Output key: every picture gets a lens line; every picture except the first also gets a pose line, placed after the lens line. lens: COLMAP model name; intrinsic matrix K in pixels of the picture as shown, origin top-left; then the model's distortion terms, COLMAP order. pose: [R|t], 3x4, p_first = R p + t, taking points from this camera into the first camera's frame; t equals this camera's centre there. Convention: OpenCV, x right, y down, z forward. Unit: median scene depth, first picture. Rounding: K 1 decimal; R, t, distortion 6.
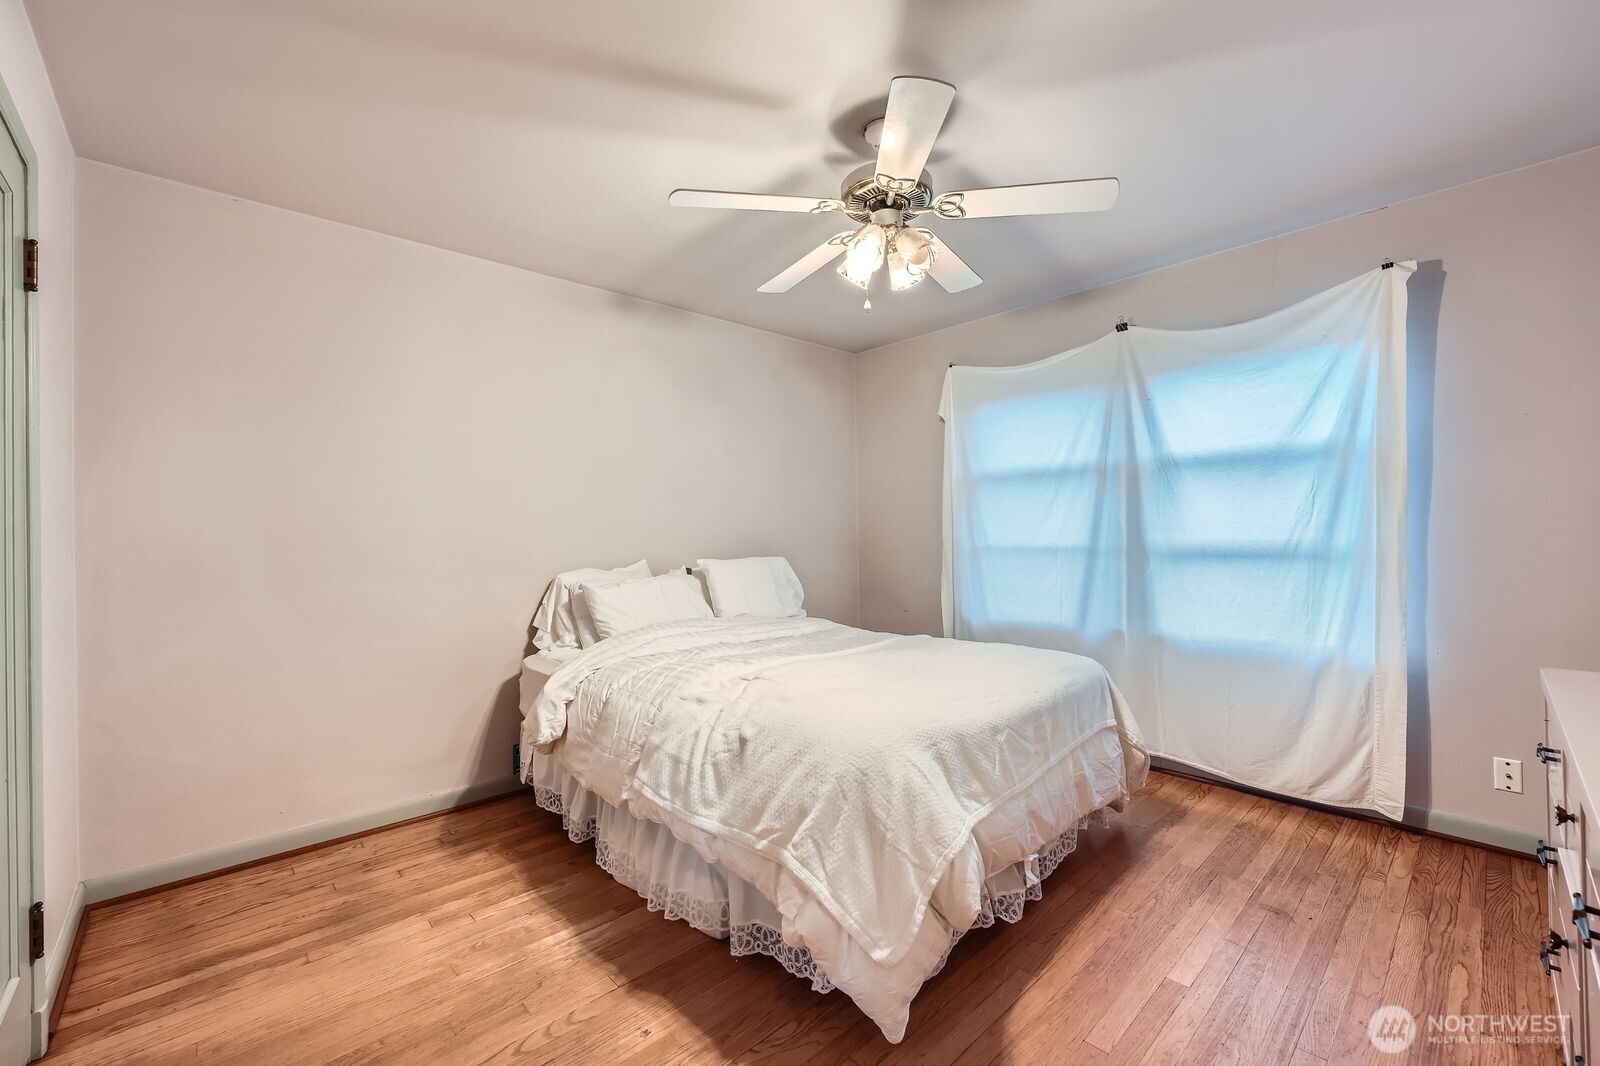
lens RADIAL K [[640.0, 0, 800.7], [0, 640.0, 535.1], [0, 0, 1]] dist [-0.011766, -0.000040]
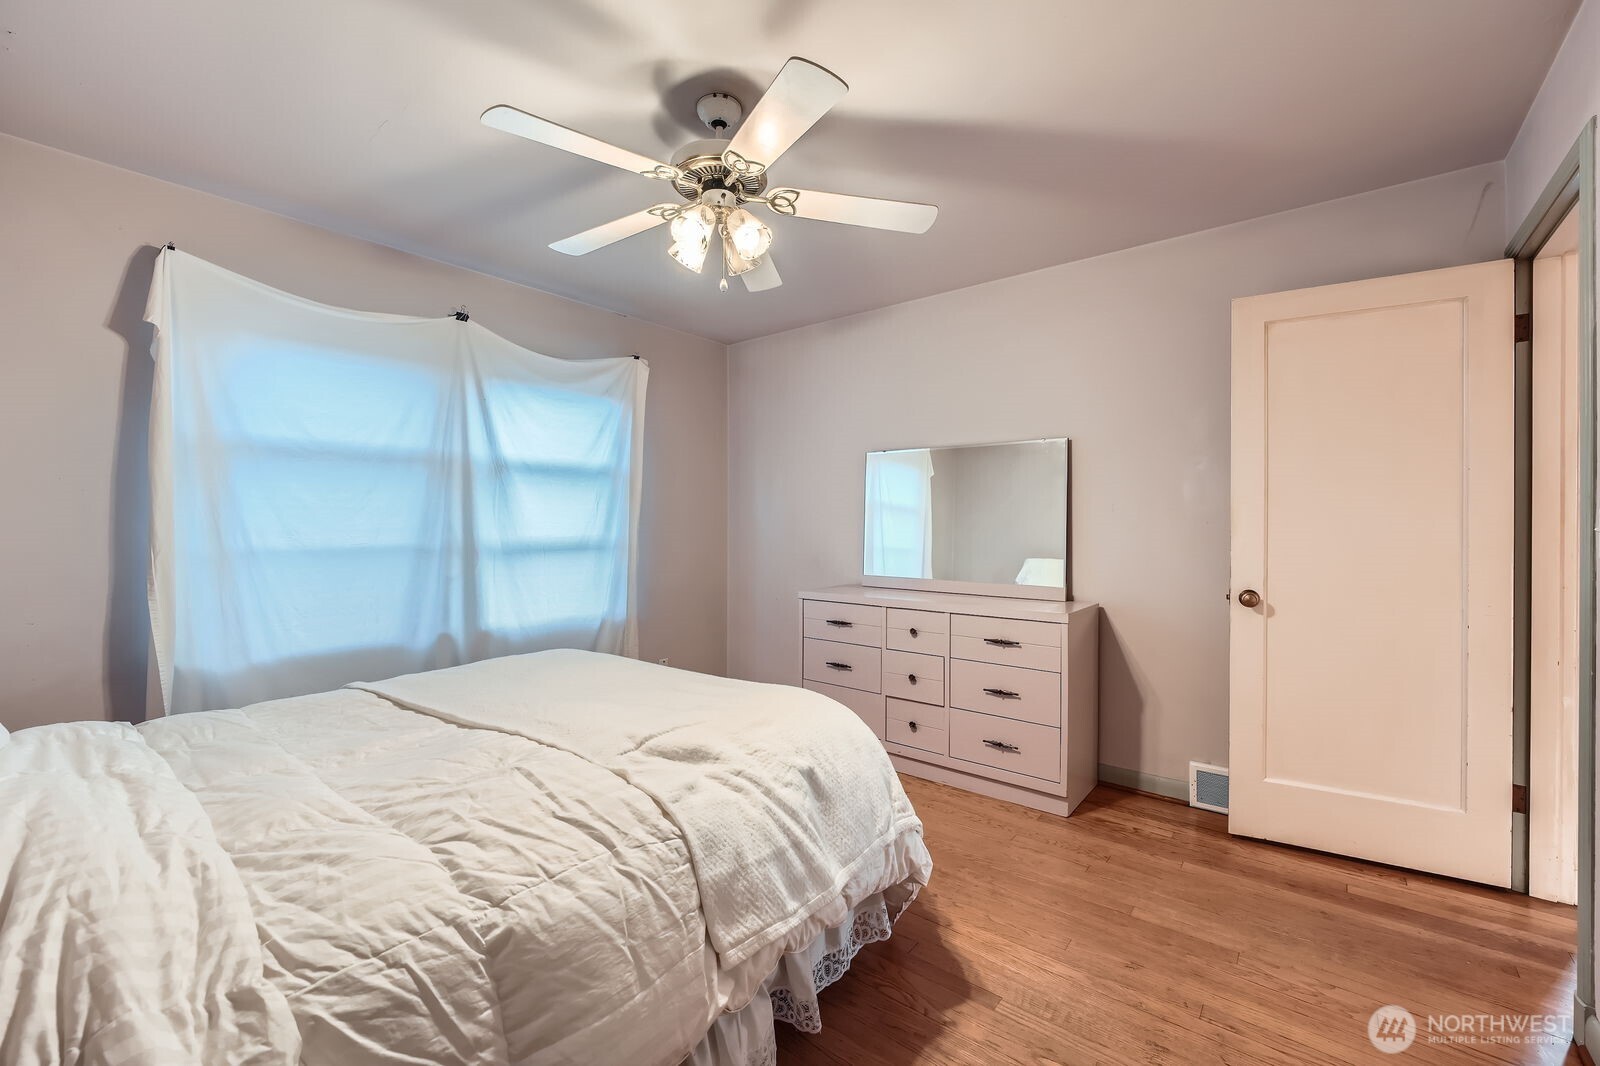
lens RADIAL K [[640.0, 0, 801.2], [0, 640.0, 532.1], [0, 0, 1]] dist [-0.011766, -0.000040]
pose [[-0.116765, 0.005682, 0.993143, -0.583368], [-0.000492, 0.999983, -0.005779, 0.004480], [-0.993159, -0.001164, -0.116761, 0.696480]]
